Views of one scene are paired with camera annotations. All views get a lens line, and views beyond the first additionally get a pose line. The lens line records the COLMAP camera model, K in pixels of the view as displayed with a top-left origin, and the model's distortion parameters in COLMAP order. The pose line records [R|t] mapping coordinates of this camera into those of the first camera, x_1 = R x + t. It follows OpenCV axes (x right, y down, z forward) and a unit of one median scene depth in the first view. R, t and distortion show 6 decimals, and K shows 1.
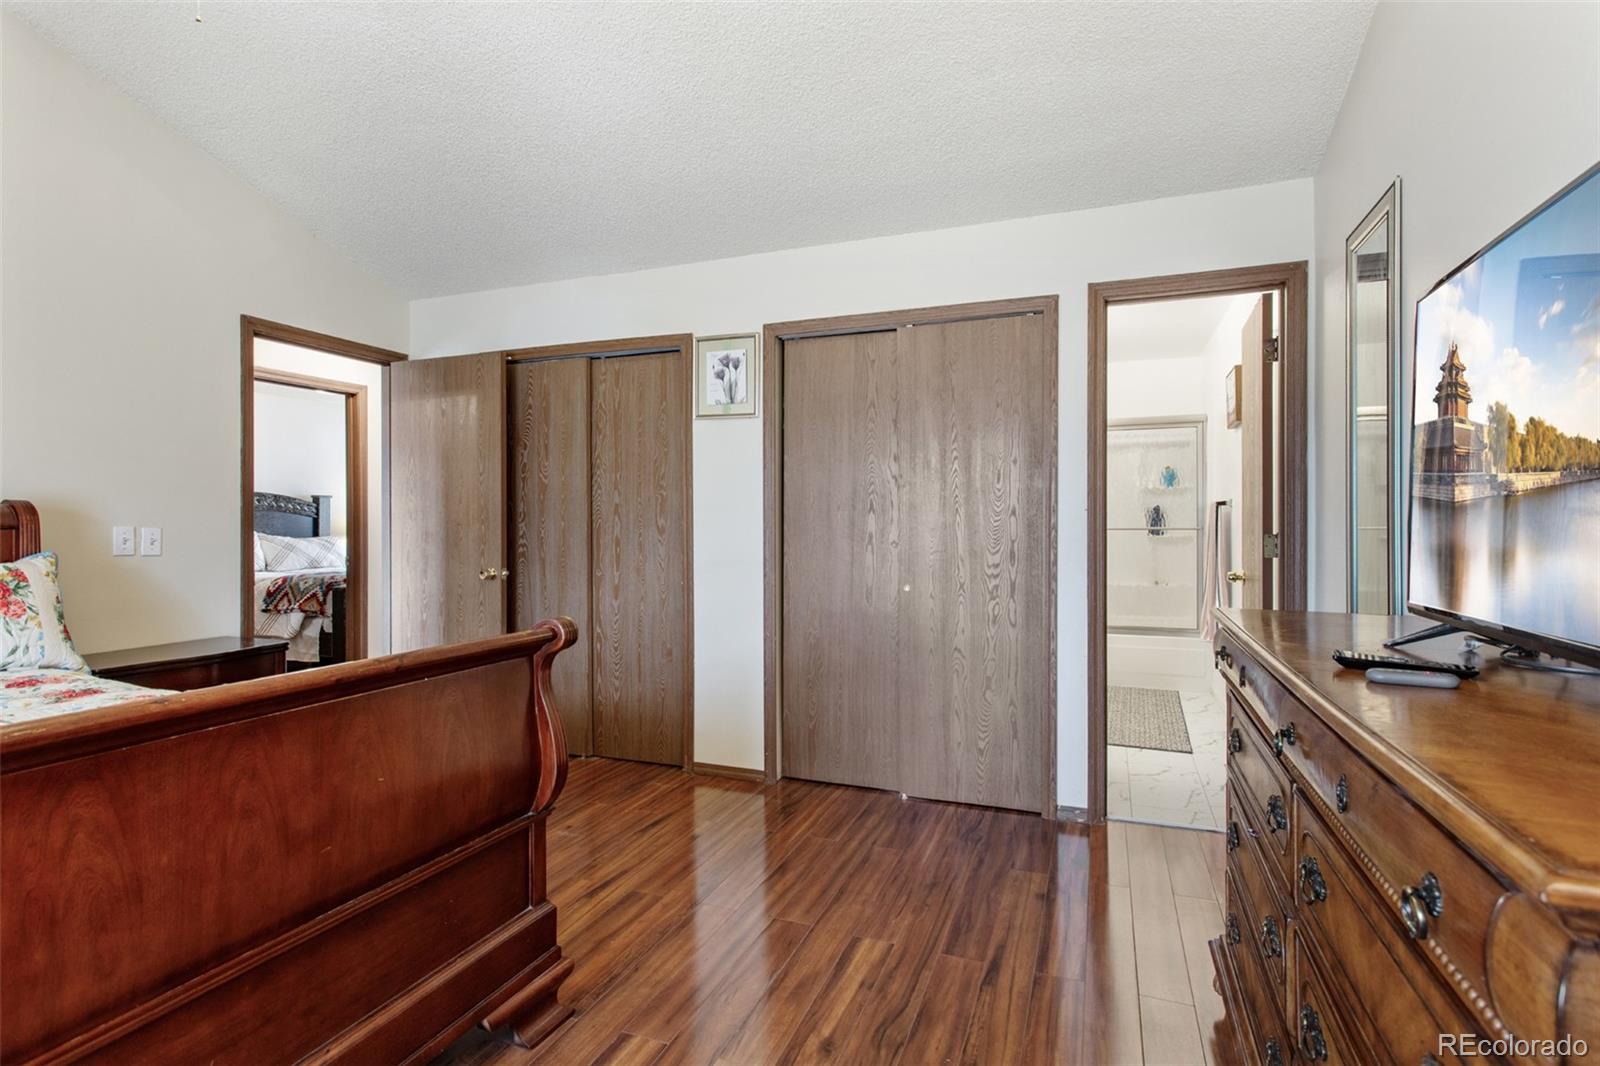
lens RADIAL K [[784.8, 0, 806.8], [0, 784.8, 525.0], [0, 0, 1]] dist [0.015752, 0.000853]
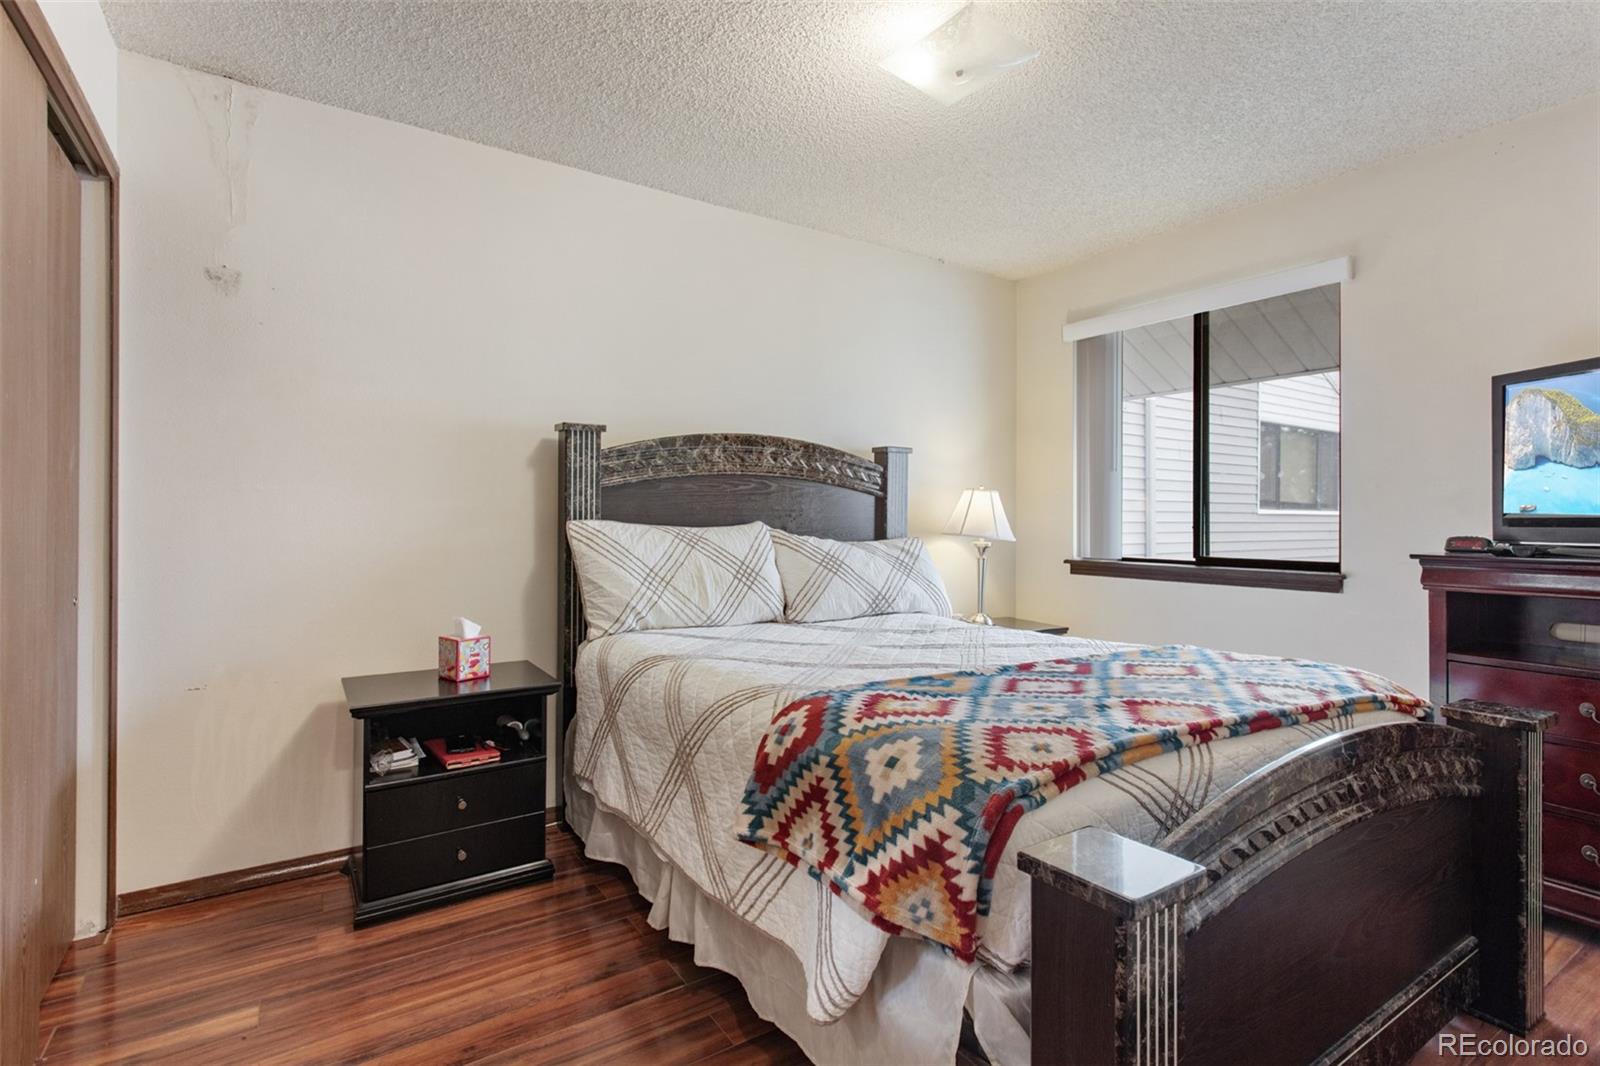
lens RADIAL K [[784.8, 0, 800.4], [0, 784.8, 521.6], [0, 0, 1]] dist [0.015752, 0.000853]
pose [[0.814056, 0.008308, -0.580727, -0.528037], [-0.010300, 0.999947, -0.000133, 0.007152], [0.580695, 0.006089, 0.814099, 0.806395]]
